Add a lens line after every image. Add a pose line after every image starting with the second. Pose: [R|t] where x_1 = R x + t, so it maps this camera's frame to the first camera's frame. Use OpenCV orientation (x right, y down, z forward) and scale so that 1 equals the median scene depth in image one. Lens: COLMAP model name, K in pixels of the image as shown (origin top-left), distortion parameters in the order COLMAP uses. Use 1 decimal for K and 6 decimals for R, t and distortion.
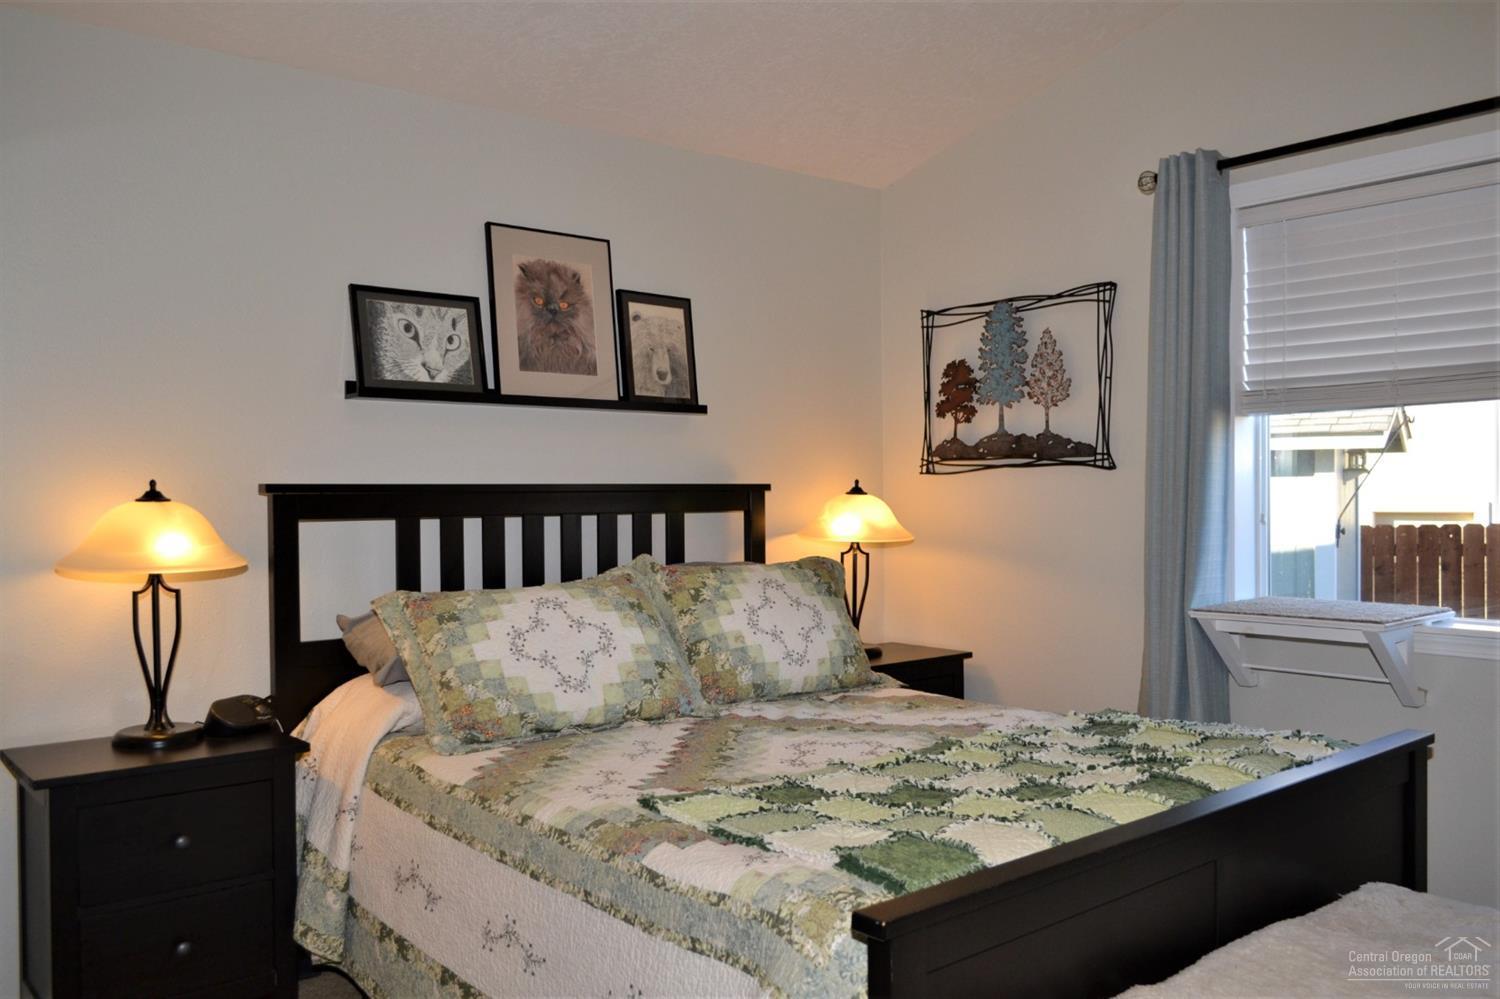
lens RADIAL K [[1197.7, 0, 750.0], [0, 1197.7, 499.5], [0, 0, 1]] dist [0.000829, 0.002259]
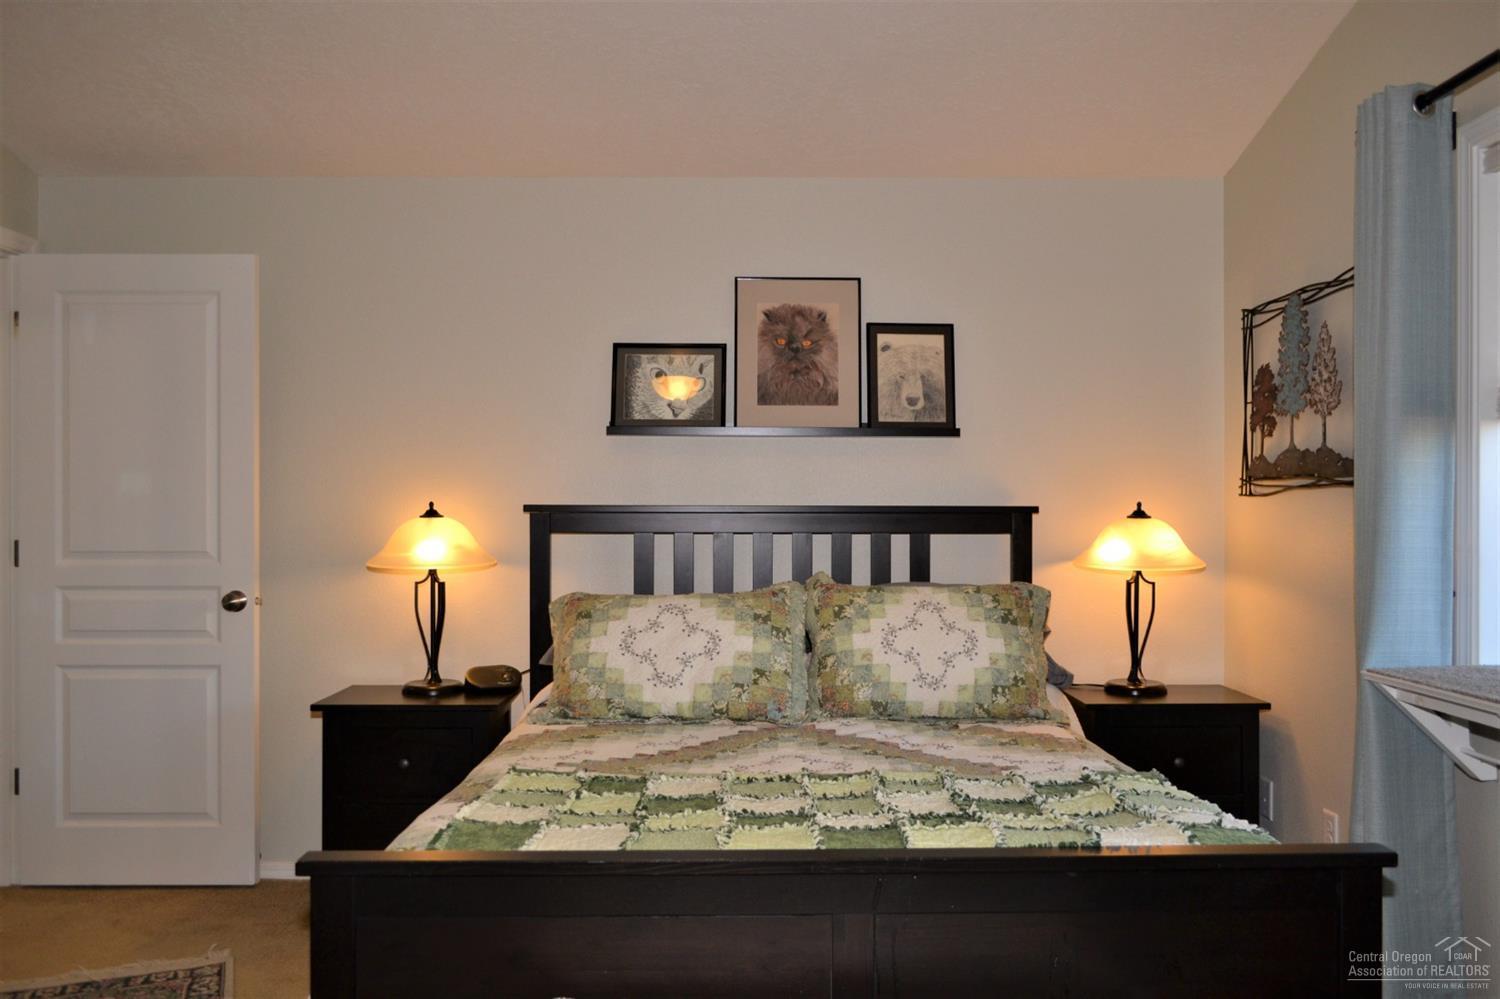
lens RADIAL K [[1174.8, 0, 750.0], [0, 1174.8, 499.5], [0, 0, 1]] dist [0.001602, 0.008850]
pose [[0.788292, 0.003242, -0.615292, 0.472087], [-0.011289, 0.999894, -0.009195, -0.007968], [0.615197, 0.014194, 0.788245, 0.118863]]
